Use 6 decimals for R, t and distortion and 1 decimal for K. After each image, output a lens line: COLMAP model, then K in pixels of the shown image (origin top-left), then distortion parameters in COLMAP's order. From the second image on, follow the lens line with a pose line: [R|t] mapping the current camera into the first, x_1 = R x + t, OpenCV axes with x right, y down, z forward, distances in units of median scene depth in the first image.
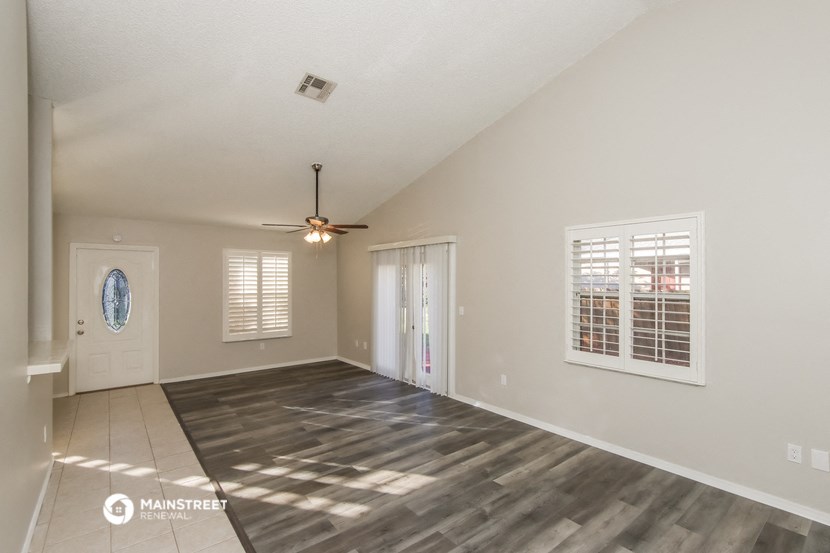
lens RADIAL K [[389.8, 0, 412.8], [0, 389.8, 277.9], [0, 0, 1]] dist [0.001155, 0.000008]
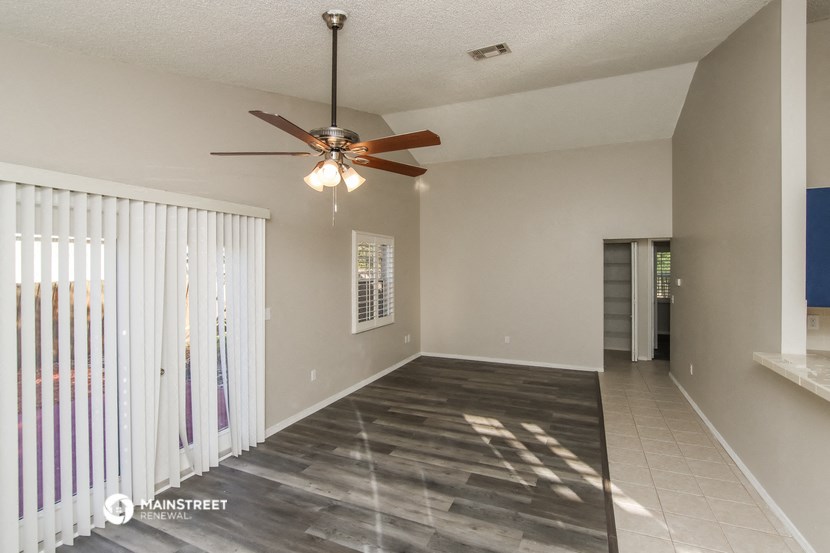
lens RADIAL K [[389.8, 0, 411.7], [0, 389.8, 272.9], [0, 0, 1]] dist [0.001155, 0.000008]
pose [[-0.462326, -0.012877, 0.886617, -0.972893], [-0.005616, 0.999917, 0.011594, -0.011616], [-0.886692, 0.000380, -0.462360, 1.611875]]
